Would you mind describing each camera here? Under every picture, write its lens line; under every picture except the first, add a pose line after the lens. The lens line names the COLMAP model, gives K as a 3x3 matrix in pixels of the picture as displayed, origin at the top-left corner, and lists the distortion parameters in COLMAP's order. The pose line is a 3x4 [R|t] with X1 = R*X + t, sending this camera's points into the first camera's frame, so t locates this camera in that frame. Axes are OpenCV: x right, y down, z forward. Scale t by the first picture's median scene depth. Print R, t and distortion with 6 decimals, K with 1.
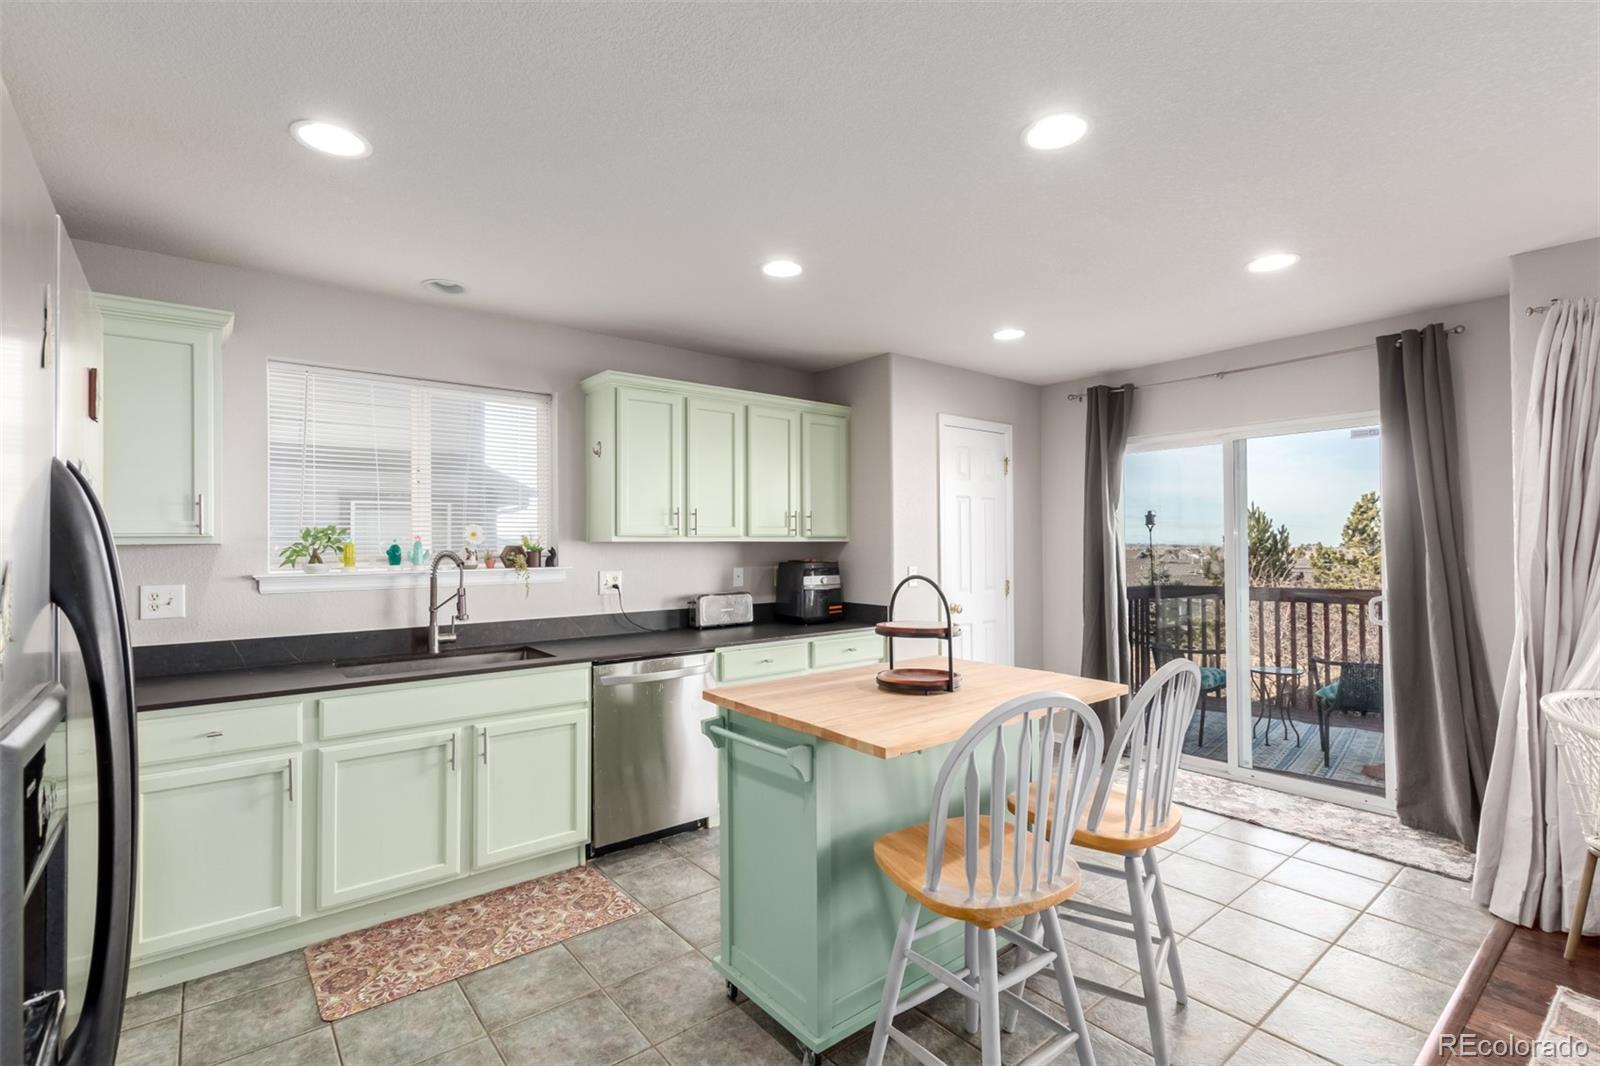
lens RADIAL K [[738.6, 0, 804.1], [0, 738.6, 533.1], [0, 0, 1]] dist [0.007937, -0.004083]
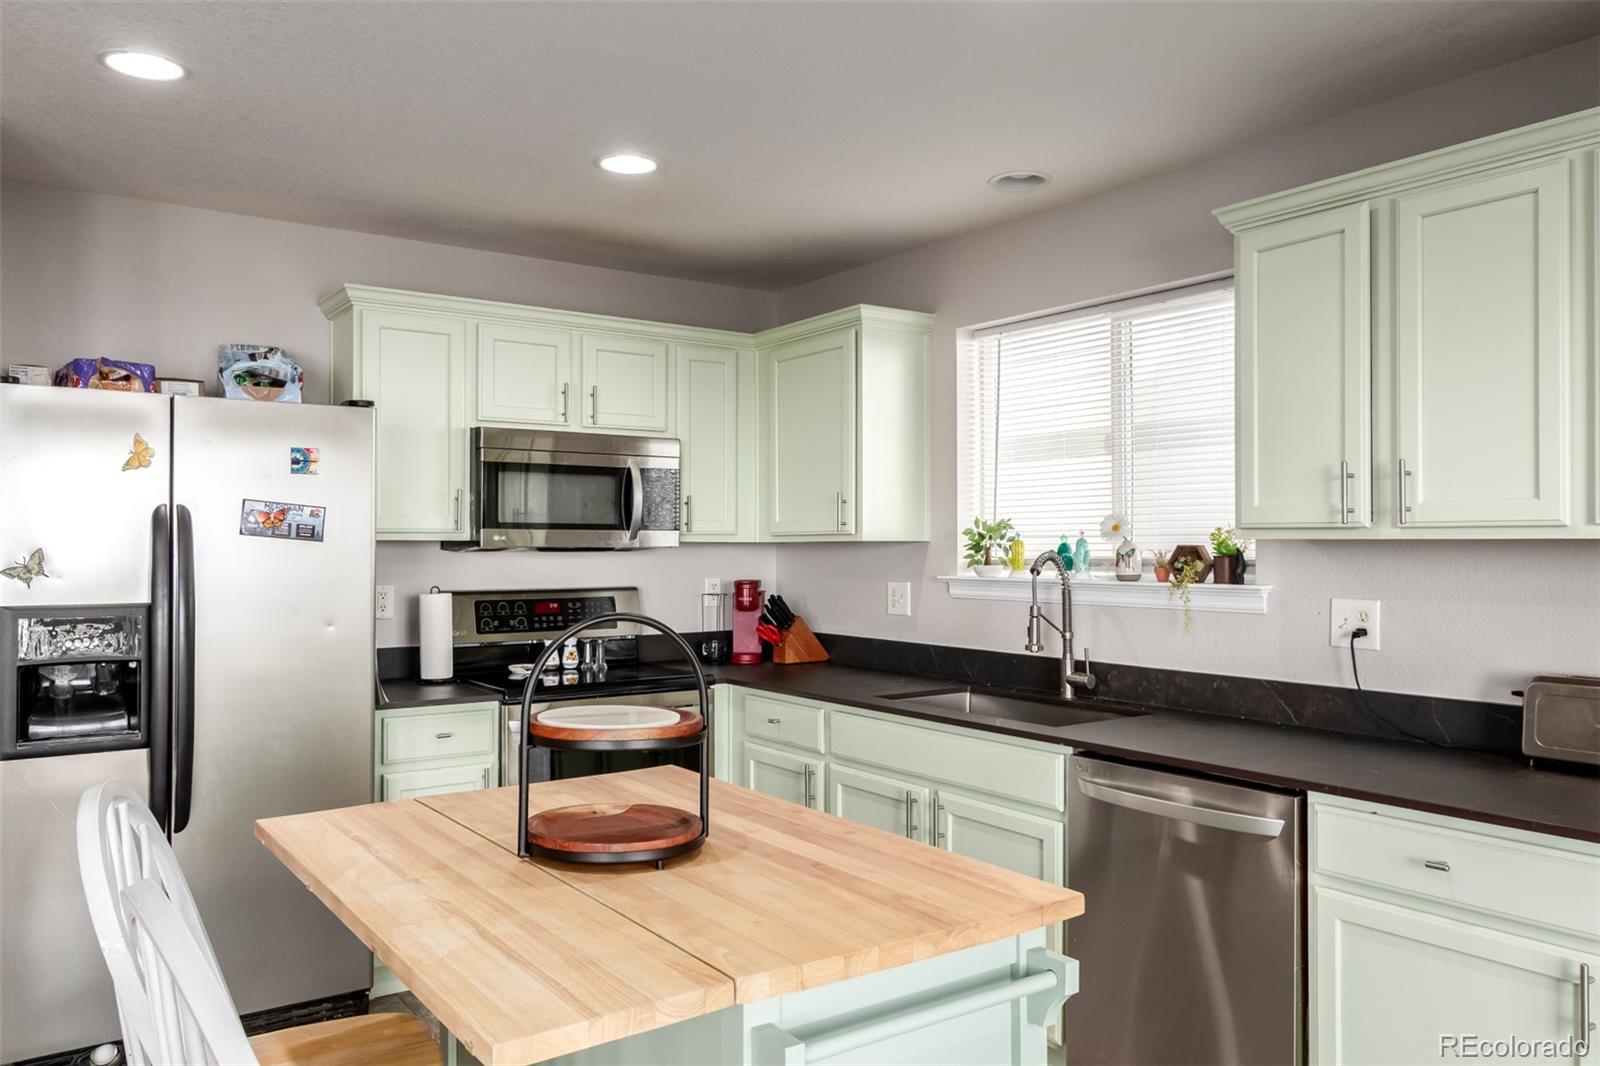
lens RADIAL K [[1184.8, 0, 792.4], [0, 1184.8, 536.2], [0, 0, 1]] dist [-0.011793, 0.001110]
pose [[-0.070558, -0.001568, -0.997506, 0.605080], [0.011789, 0.999928, -0.002405, 0.008384], [0.997438, -0.011929, -0.070534, 0.784696]]
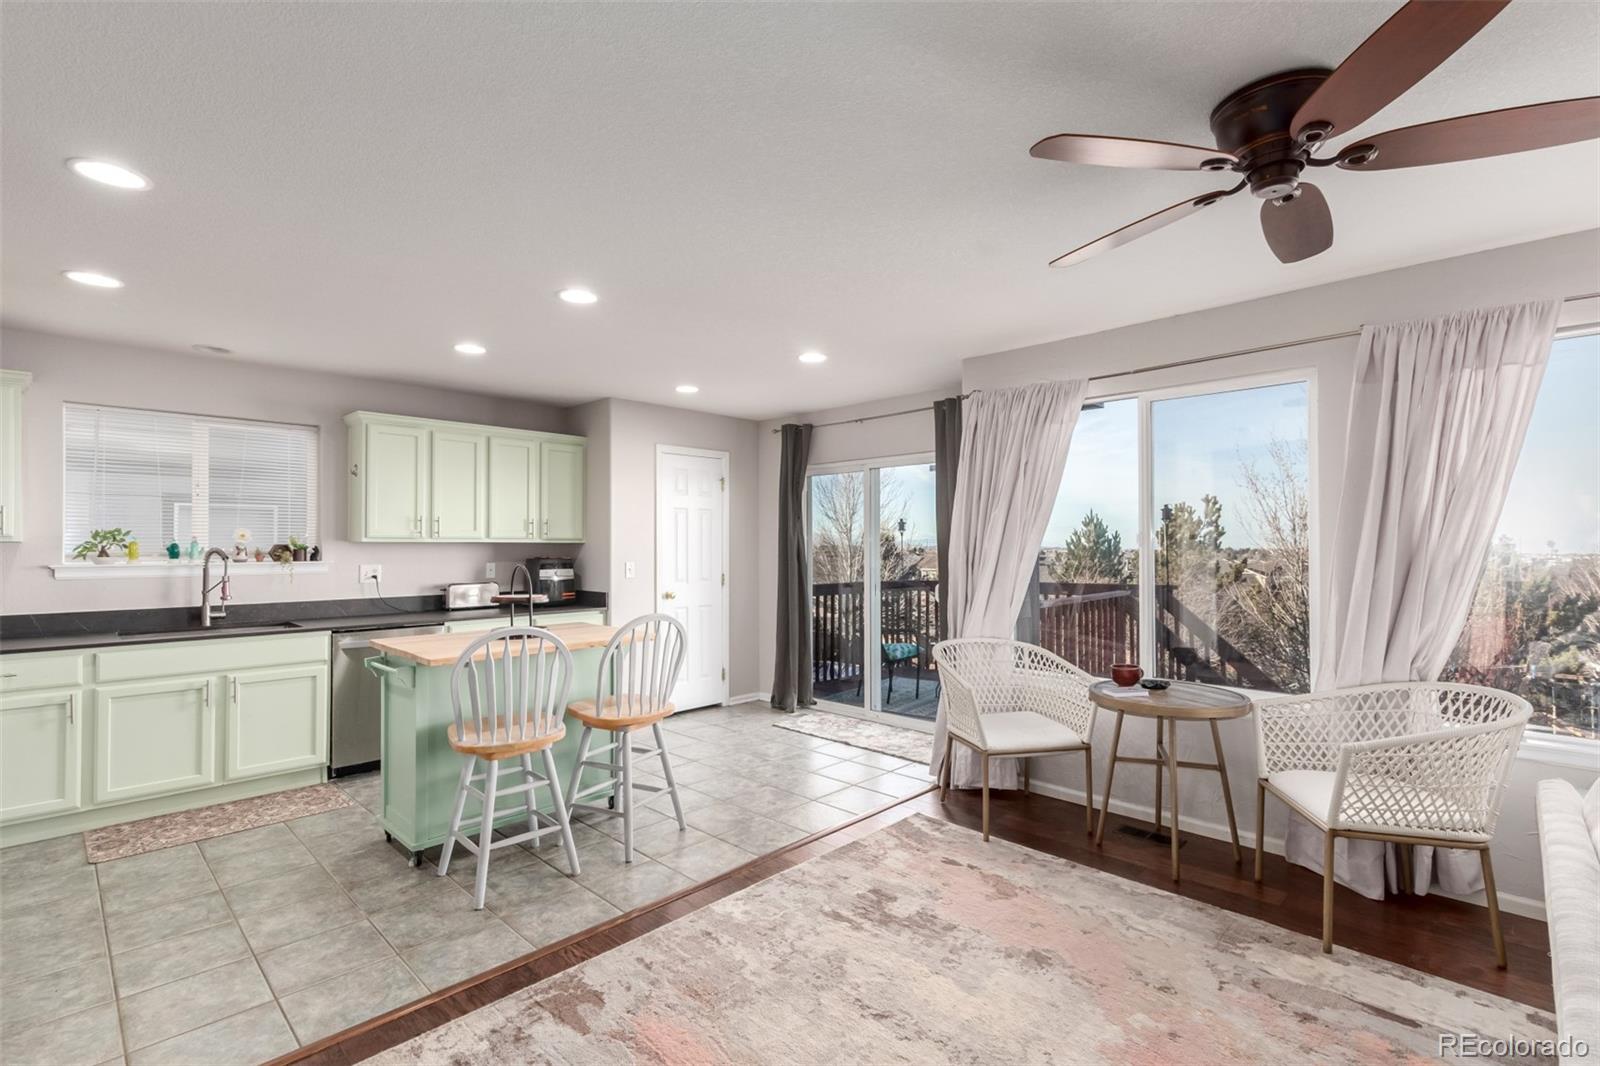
lens RADIAL K [[738.6, 0, 804.7], [0, 738.6, 537.1], [0, 0, 1]] dist [0.007937, -0.004083]
pose [[0.992934, 0.006049, 0.118517, 0.376904], [-0.006381, 0.999977, 0.002417, -0.005313], [-0.118500, -0.003156, 0.992949, -0.407598]]
